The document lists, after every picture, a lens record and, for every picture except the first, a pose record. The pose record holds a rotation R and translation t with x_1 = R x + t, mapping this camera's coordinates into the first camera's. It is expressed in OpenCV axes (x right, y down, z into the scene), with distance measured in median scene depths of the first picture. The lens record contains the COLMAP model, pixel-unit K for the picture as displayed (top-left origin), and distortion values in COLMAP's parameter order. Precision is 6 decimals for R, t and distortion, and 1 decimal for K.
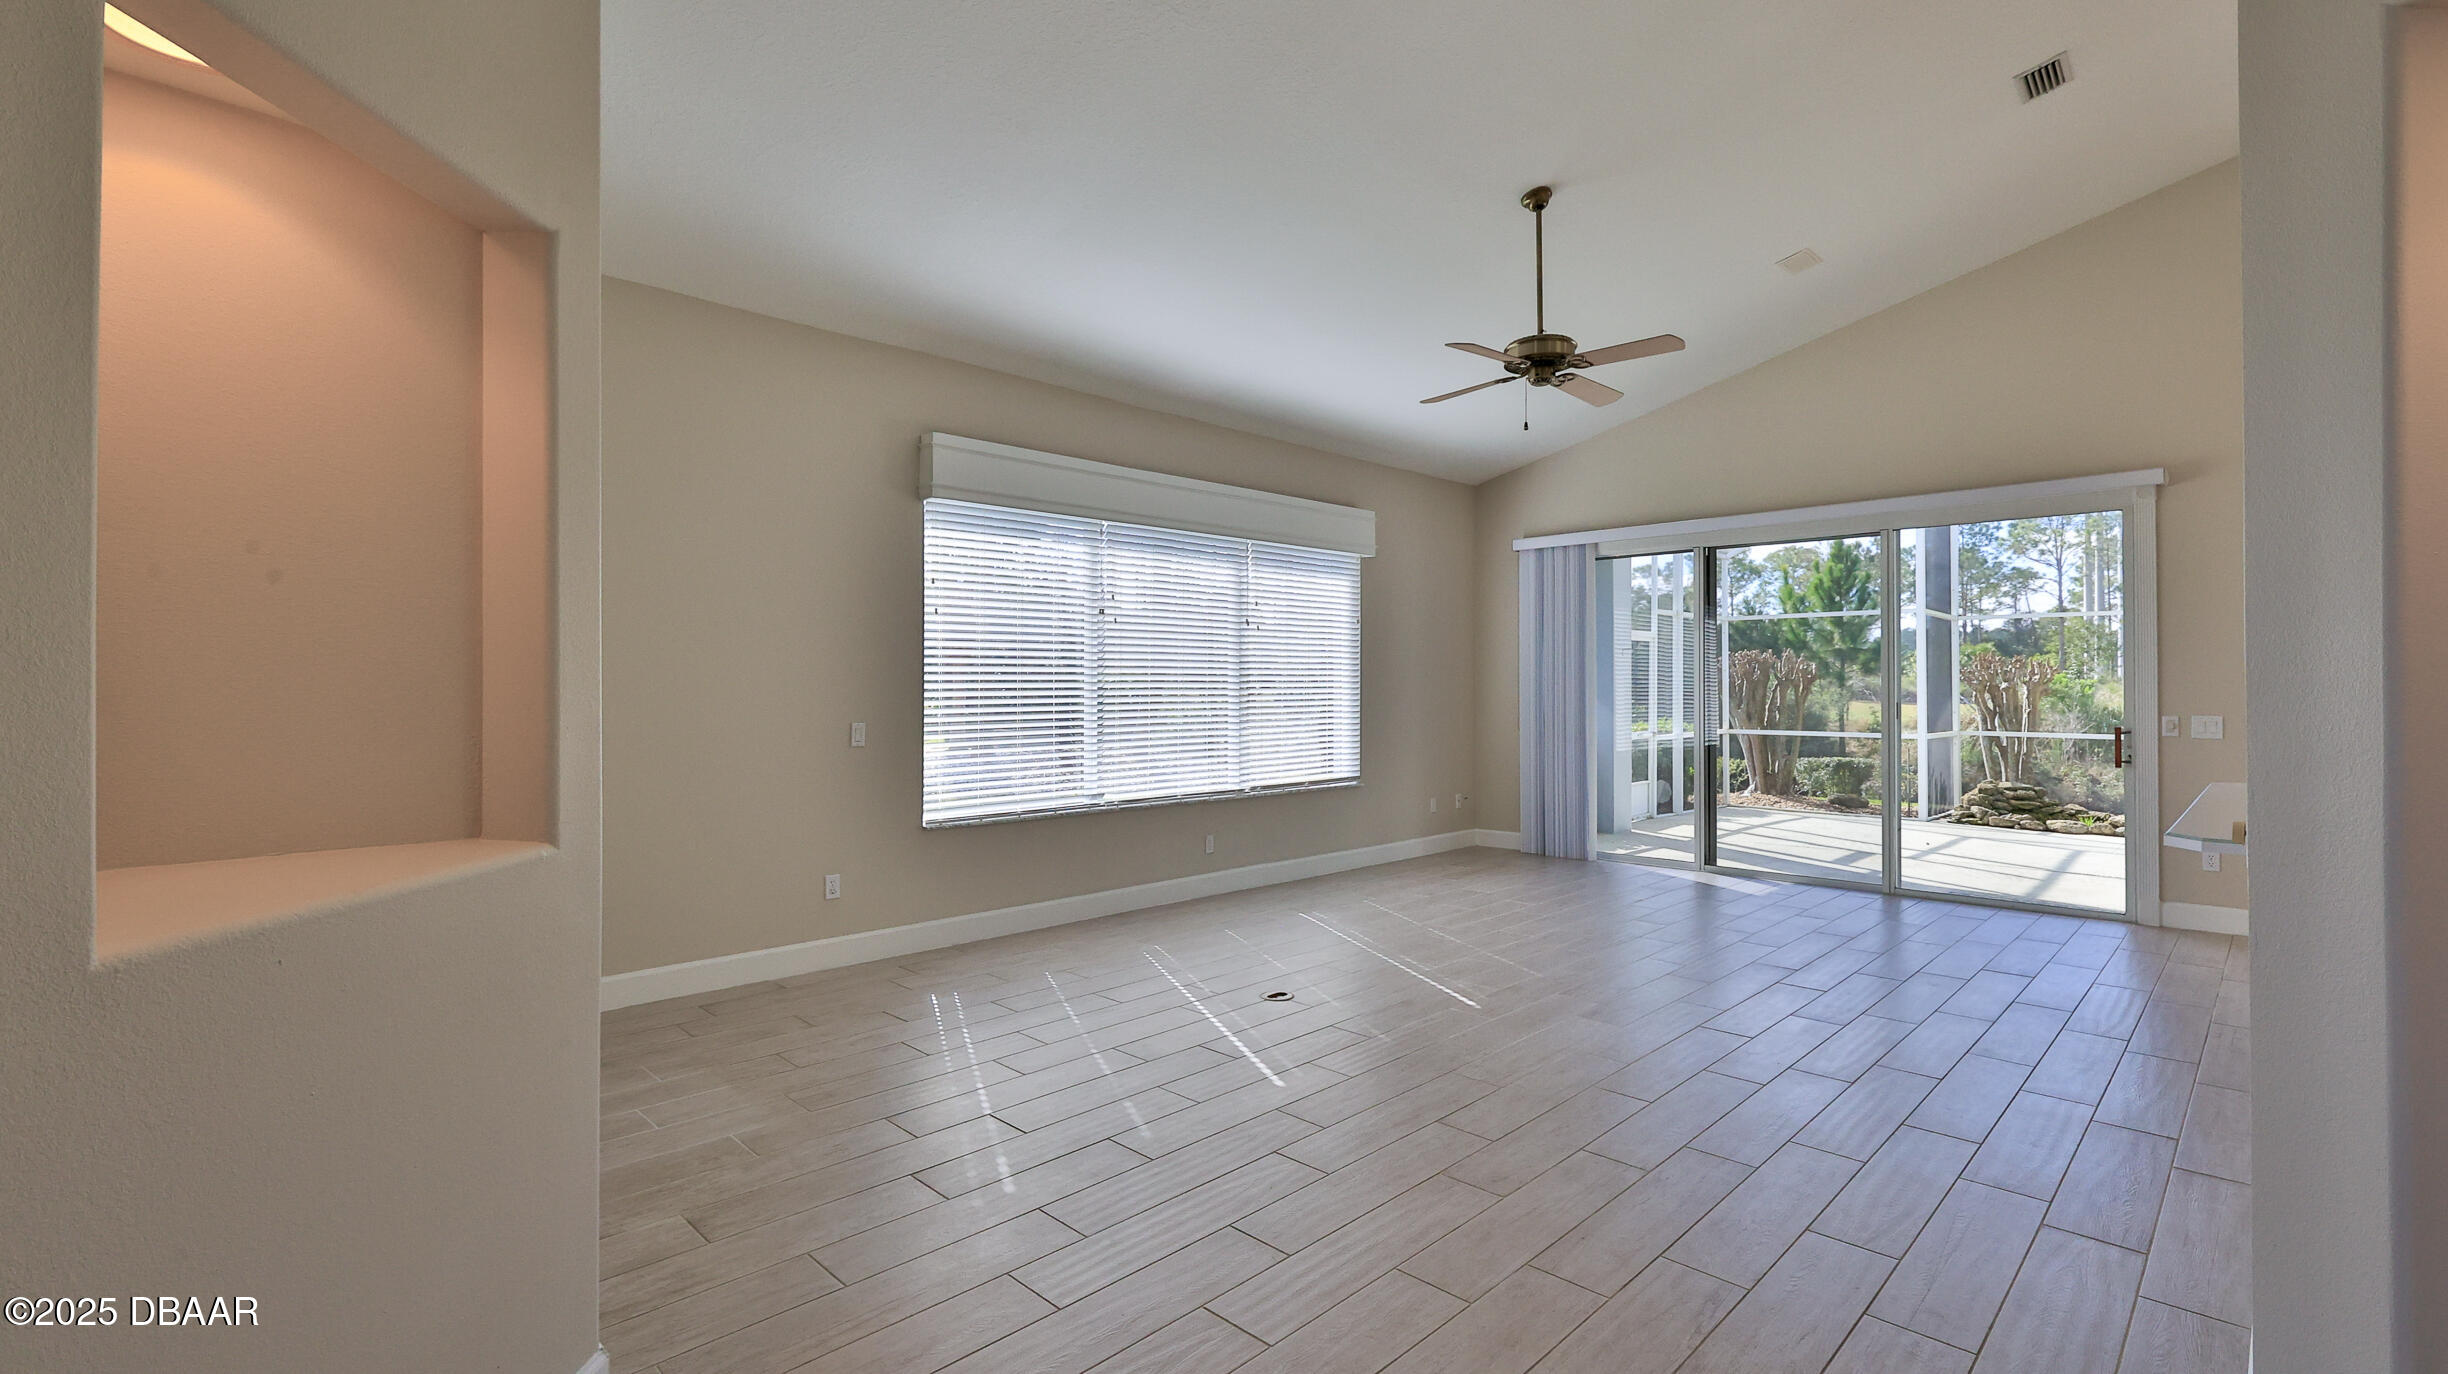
lens RADIAL K [[1085.4, 0, 1226.9], [0, 1085.4, 681.0], [0, 0, 1]] dist [-0.000582, 0.000019]
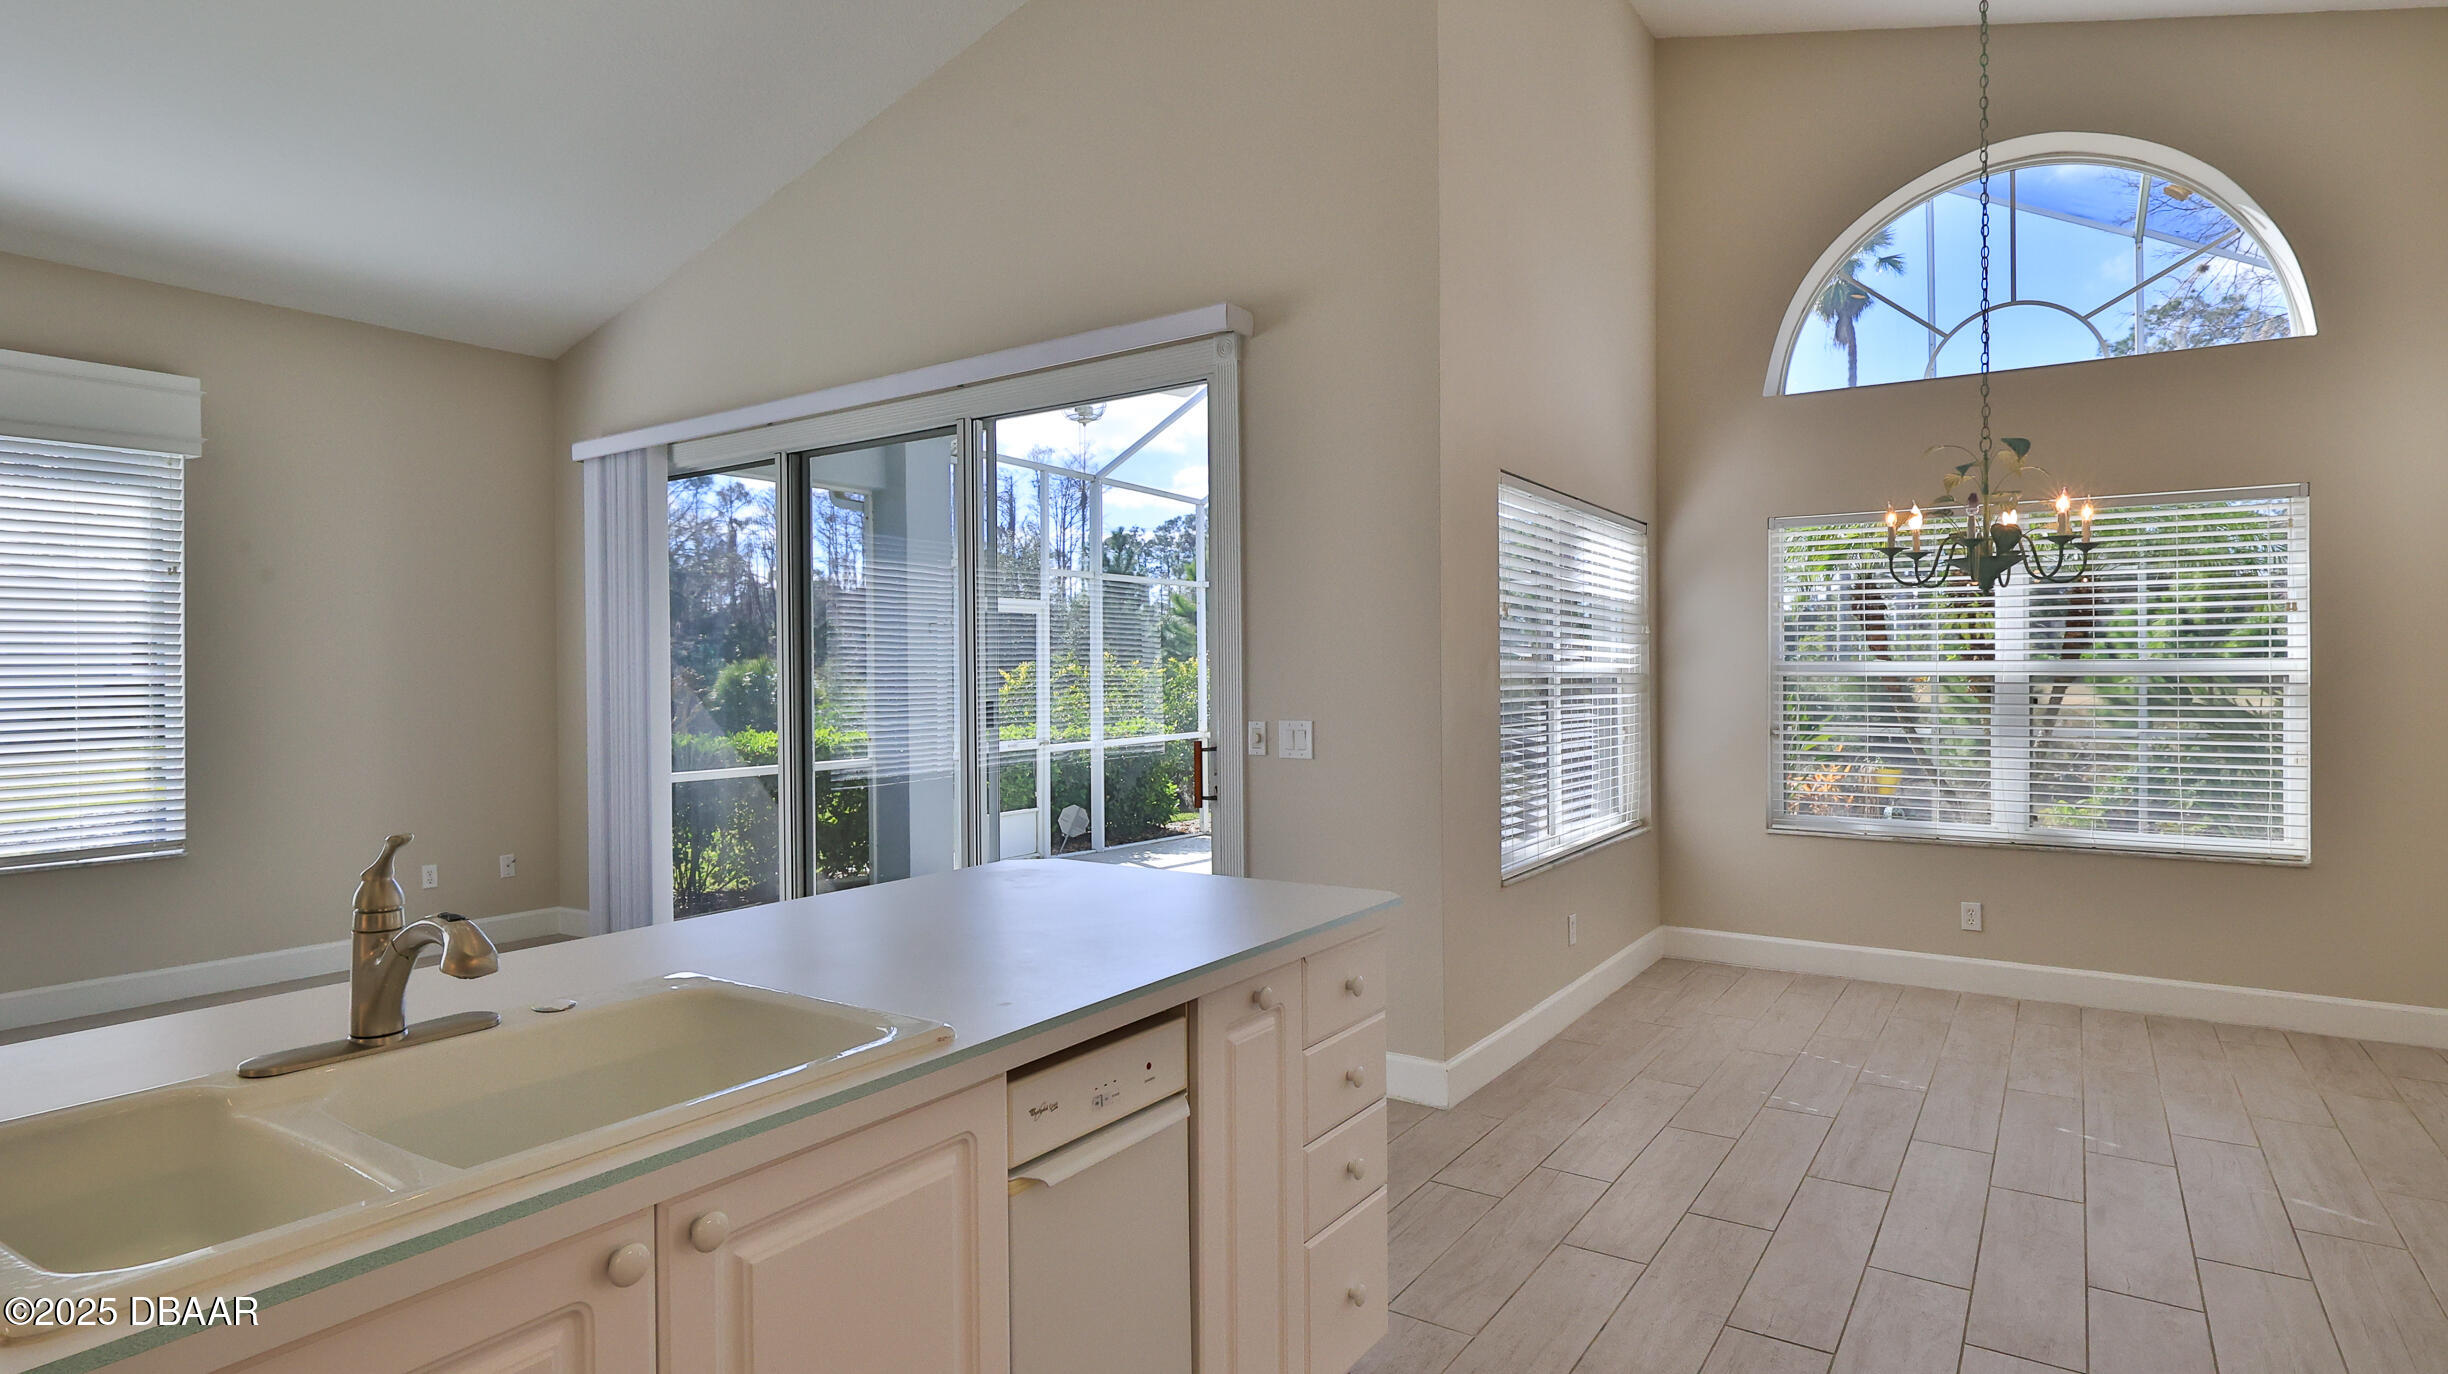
lens RADIAL K [[1302.9, 0, 1199.7], [0, 1302.9, 680.8], [0, 0, 1]] dist [-0.000848, 0.002509]
pose [[0.983373, -0.009372, 0.181356, 0.540447], [0.008066, 0.999936, 0.007937, 0.003128], [-0.181419, -0.006342, 0.983386, 0.229120]]
